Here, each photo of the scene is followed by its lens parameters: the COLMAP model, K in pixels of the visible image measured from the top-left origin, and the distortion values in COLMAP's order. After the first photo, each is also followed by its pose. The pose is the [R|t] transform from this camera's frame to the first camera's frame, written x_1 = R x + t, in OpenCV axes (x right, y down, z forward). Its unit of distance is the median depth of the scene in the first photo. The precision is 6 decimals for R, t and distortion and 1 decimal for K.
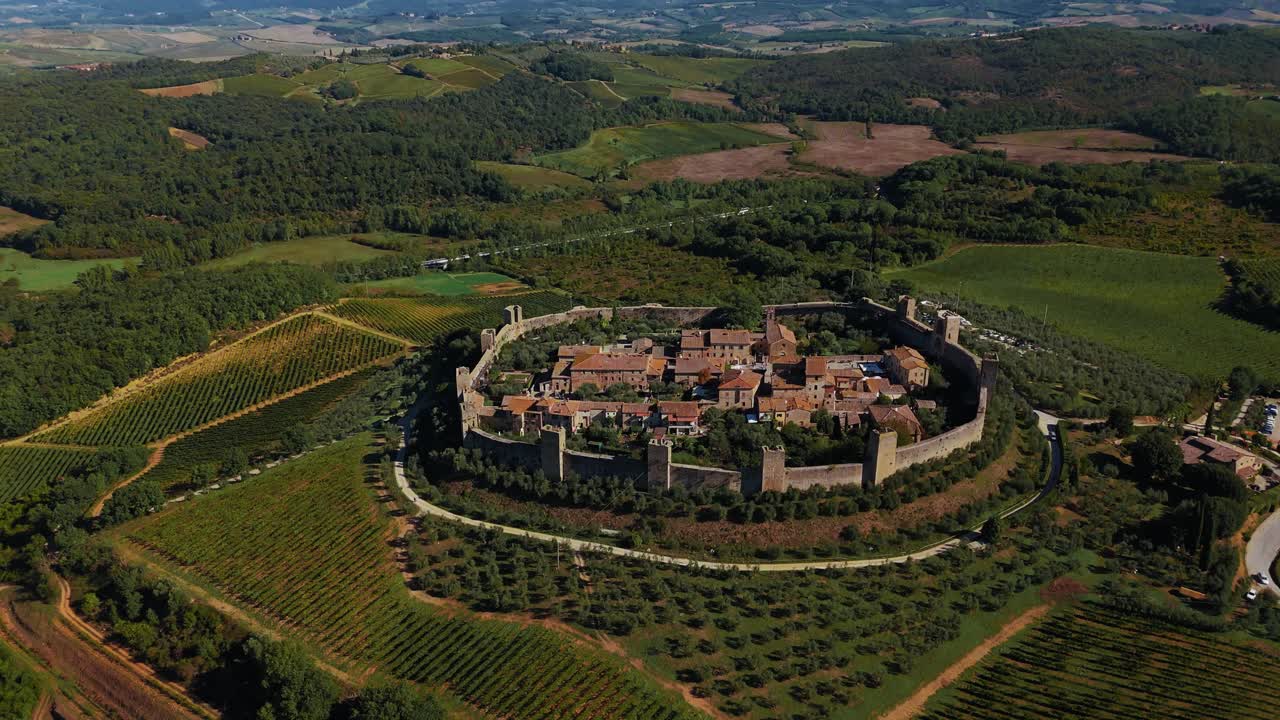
lens RADIAL K [[922.7, 0, 640.0], [0, 922.7, 360.0], [0, 0, 1]] dist [0.007529, 0.011487]
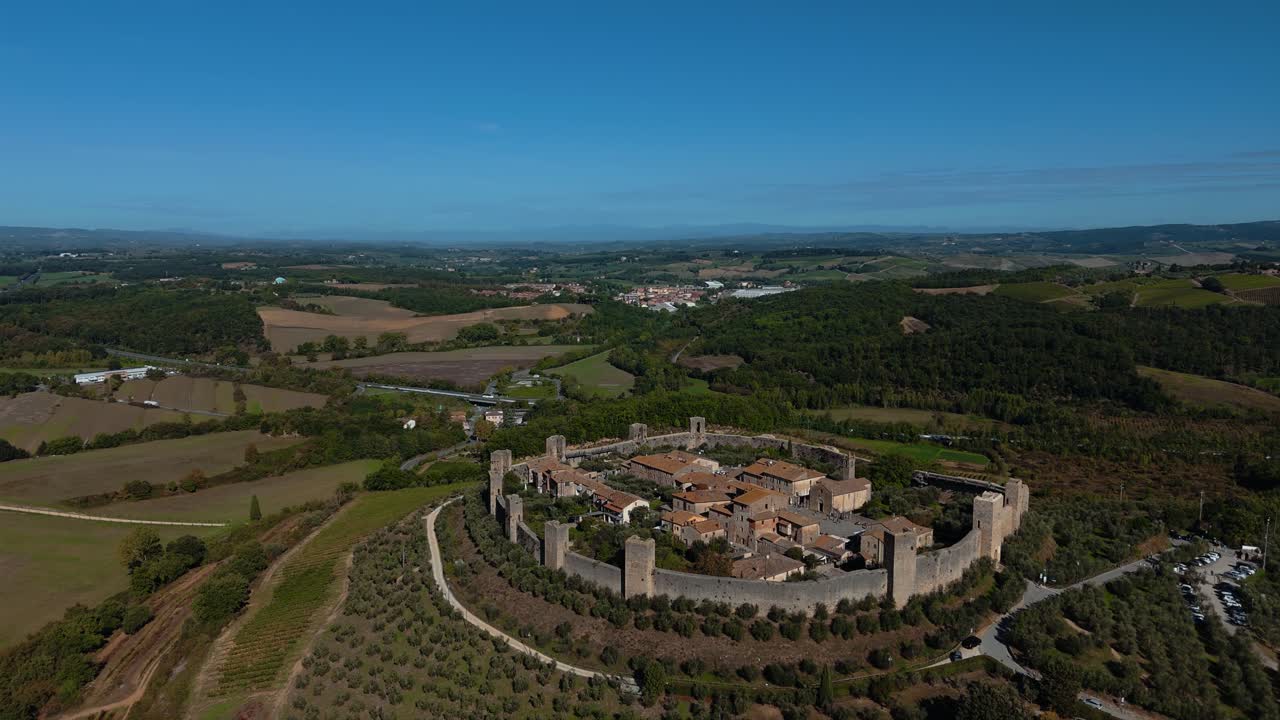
lens RADIAL K [[922.7, 0, 640.0], [0, 922.7, 360.0], [0, 0, 1]] dist [0.007529, 0.011487]
pose [[0.612073, 0.105200, -0.783773, 0.946763], [-0.284144, 0.954180, -0.093824, -0.003976], [0.737990, 0.280131, 0.613920, 0.405694]]
